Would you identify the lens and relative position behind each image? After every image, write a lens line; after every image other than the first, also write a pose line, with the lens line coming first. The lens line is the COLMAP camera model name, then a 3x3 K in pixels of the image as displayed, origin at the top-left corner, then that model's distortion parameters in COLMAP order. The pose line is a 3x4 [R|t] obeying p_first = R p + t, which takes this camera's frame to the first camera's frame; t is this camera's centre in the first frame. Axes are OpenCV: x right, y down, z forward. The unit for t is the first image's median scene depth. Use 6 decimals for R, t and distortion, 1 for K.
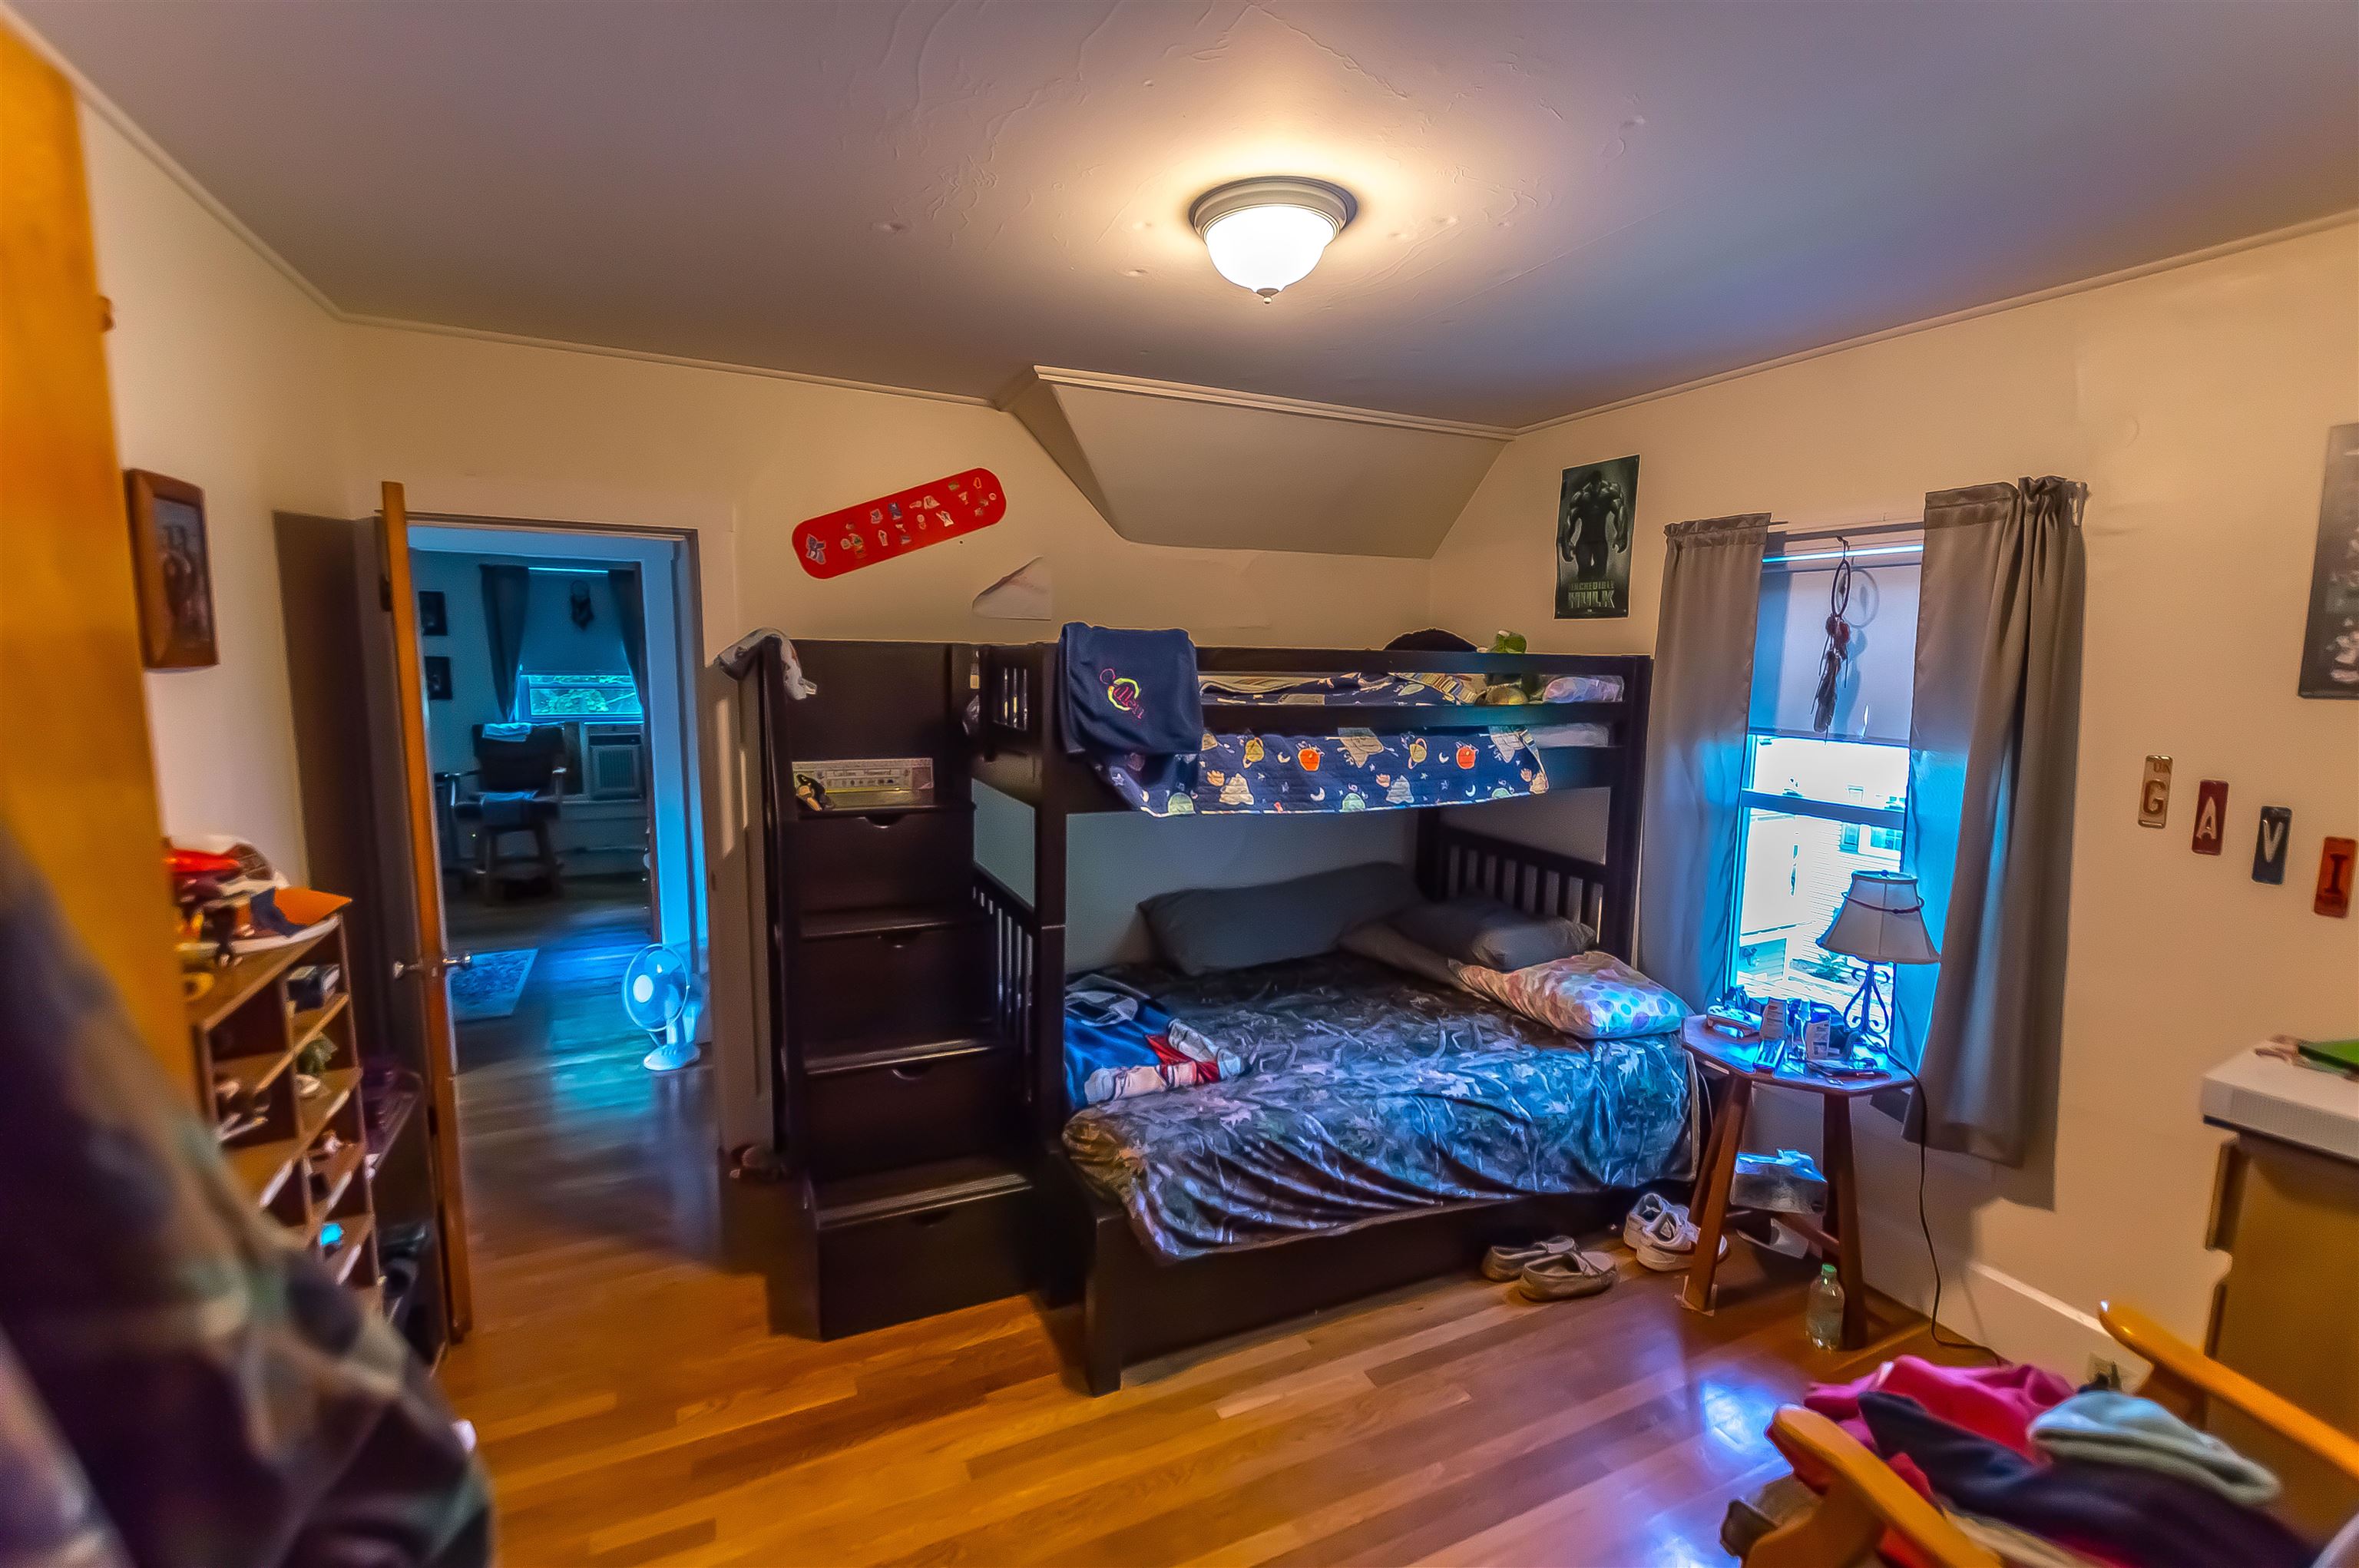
lens RADIAL K [[1036.5, 0, 1177.6], [0, 1036.5, 784.4], [0, 0, 1]] dist [0.000481, -0.000019]
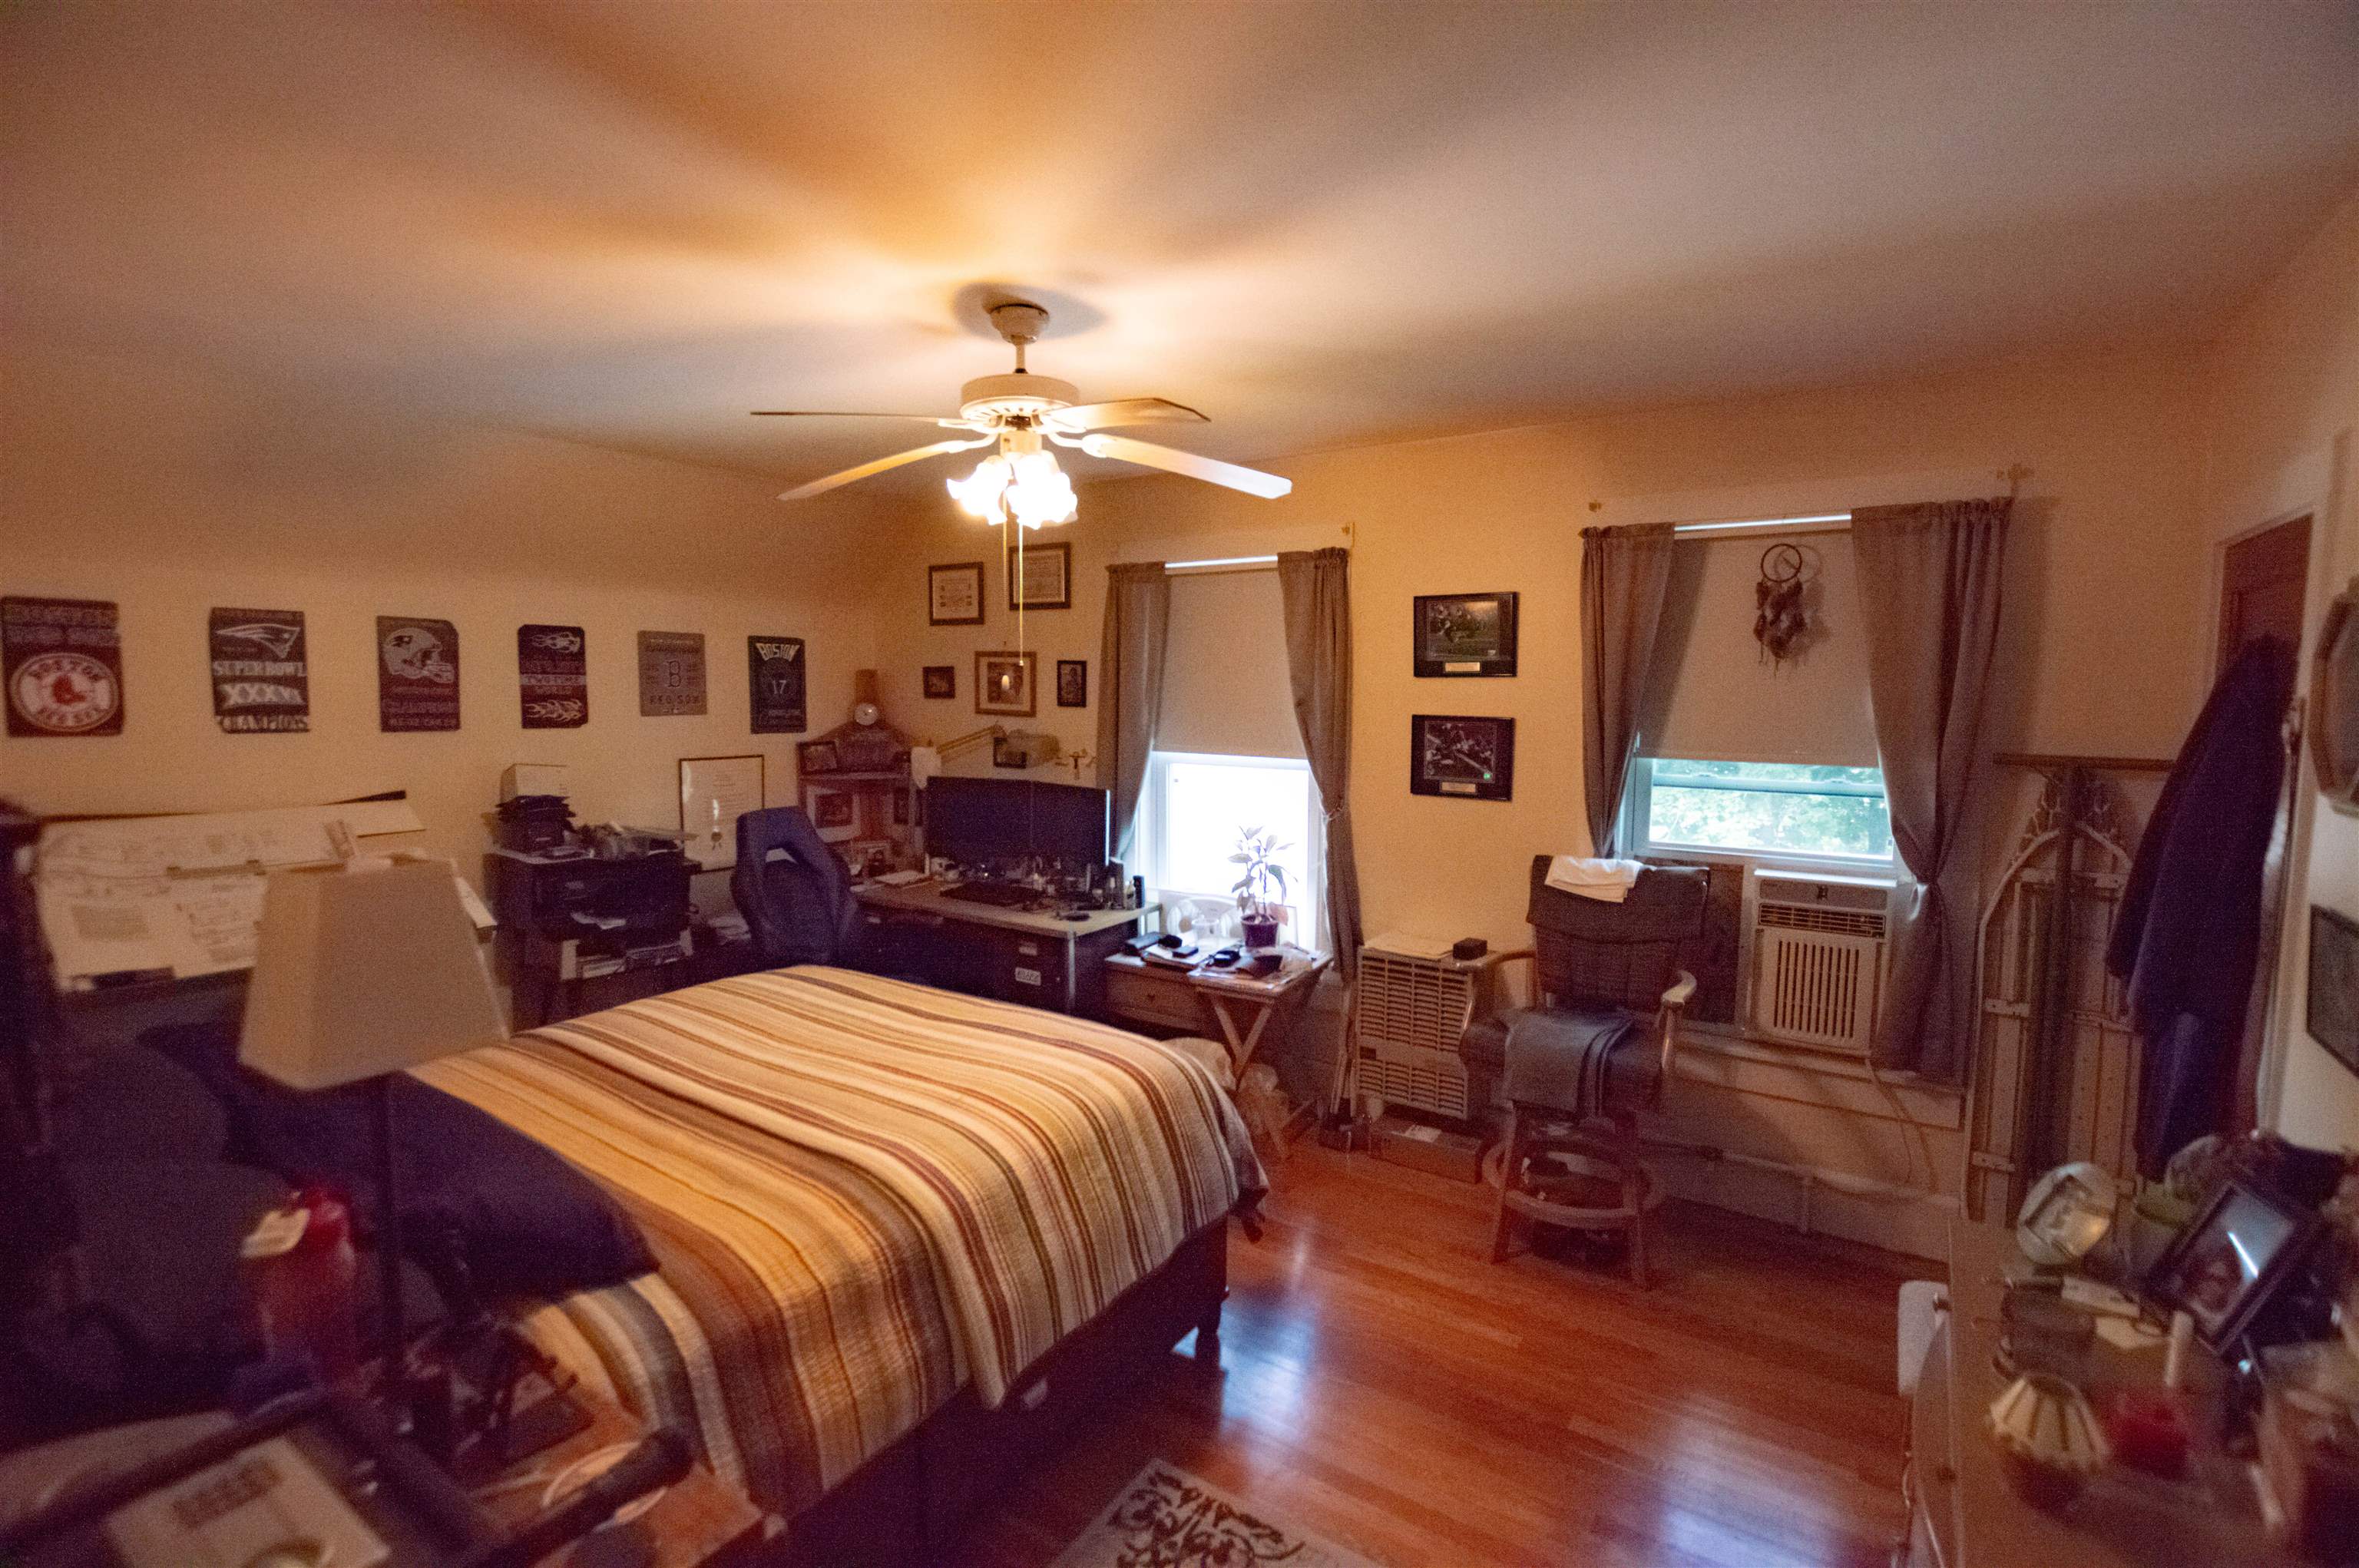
lens RADIAL K [[1036.5, 0, 1179.0], [0, 1036.5, 780.7], [0, 0, 1]] dist [0.000481, -0.000019]
pose [[0.503212, 0.086985, -0.859774, -0.331907], [-0.133016, 0.990861, 0.022396, -0.083494], [0.853864, 0.103094, 0.510183, 0.583899]]
